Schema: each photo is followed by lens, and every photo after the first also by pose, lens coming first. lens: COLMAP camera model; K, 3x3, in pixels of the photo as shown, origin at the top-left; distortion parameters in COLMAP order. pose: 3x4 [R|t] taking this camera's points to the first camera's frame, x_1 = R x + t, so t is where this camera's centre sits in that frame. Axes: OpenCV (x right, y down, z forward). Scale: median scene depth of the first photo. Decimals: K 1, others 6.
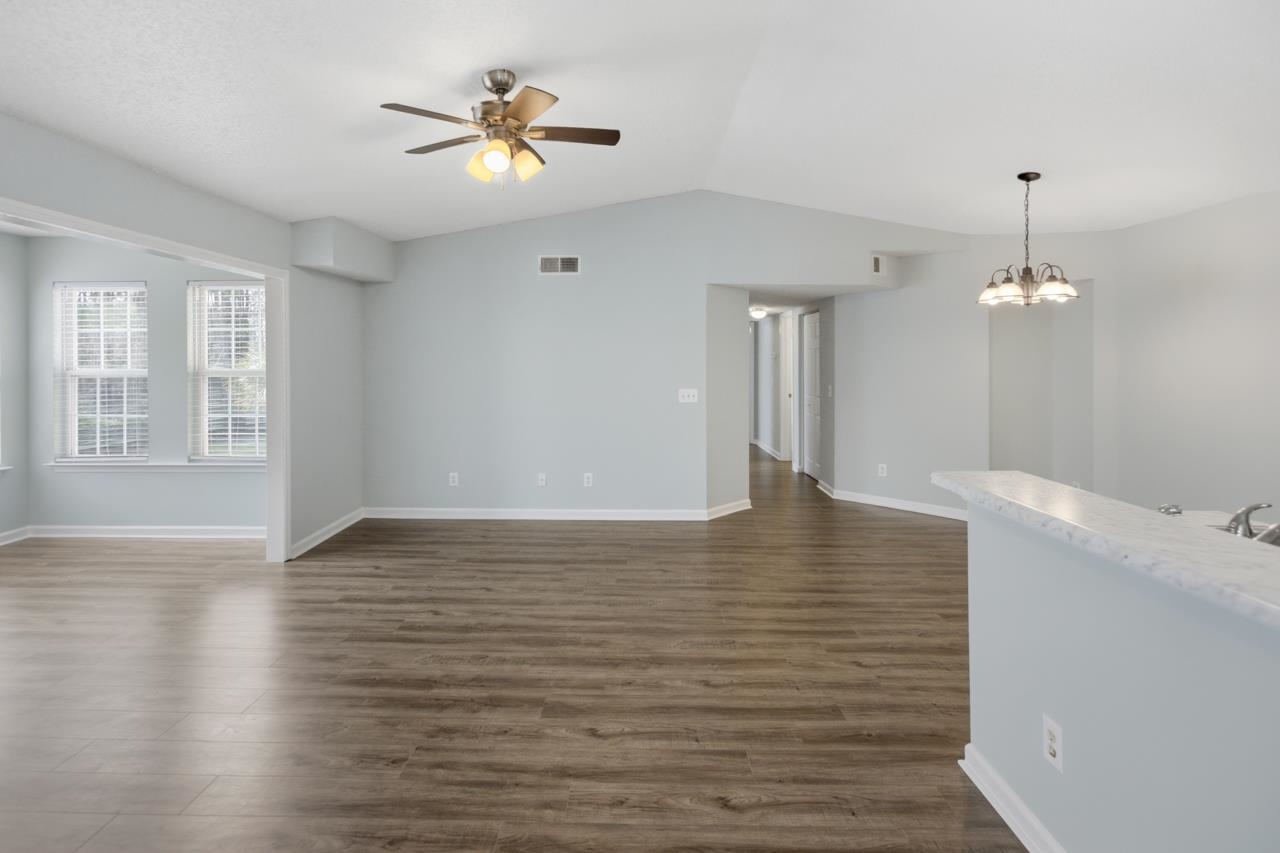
lens RADIAL K [[607.8, 0, 633.8], [0, 607.8, 363.4], [0, 0, 1]] dist [-0.008419, 0.005966]
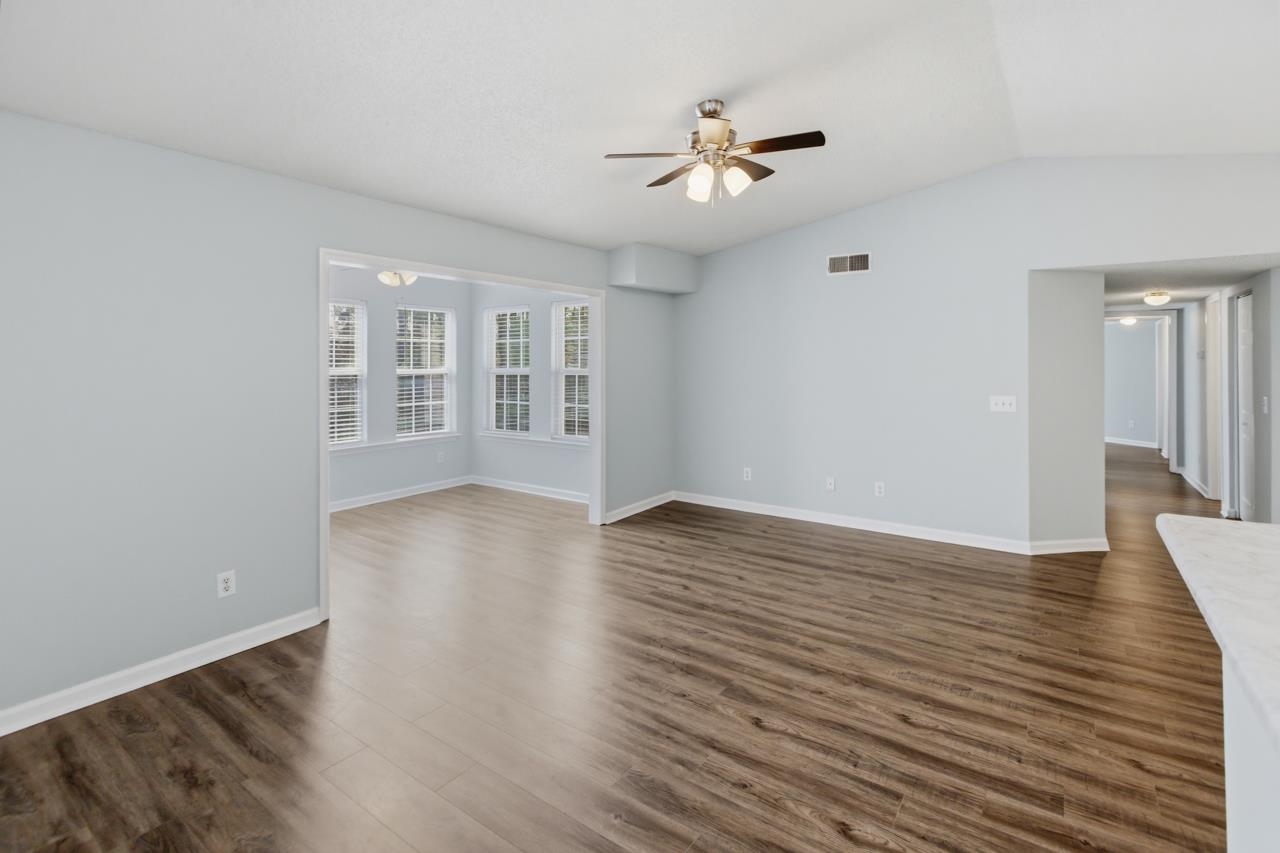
lens RADIAL K [[614.2, 0, 636.7], [0, 614.2, 355.5], [0, 0, 1]] dist [-0.002740, 0.004731]
pose [[0.823334, -0.007385, -0.567510, 0.285307], [-0.000802, 0.999899, -0.014176, -0.002278], [0.567557, 0.012127, 0.823245, 0.008751]]
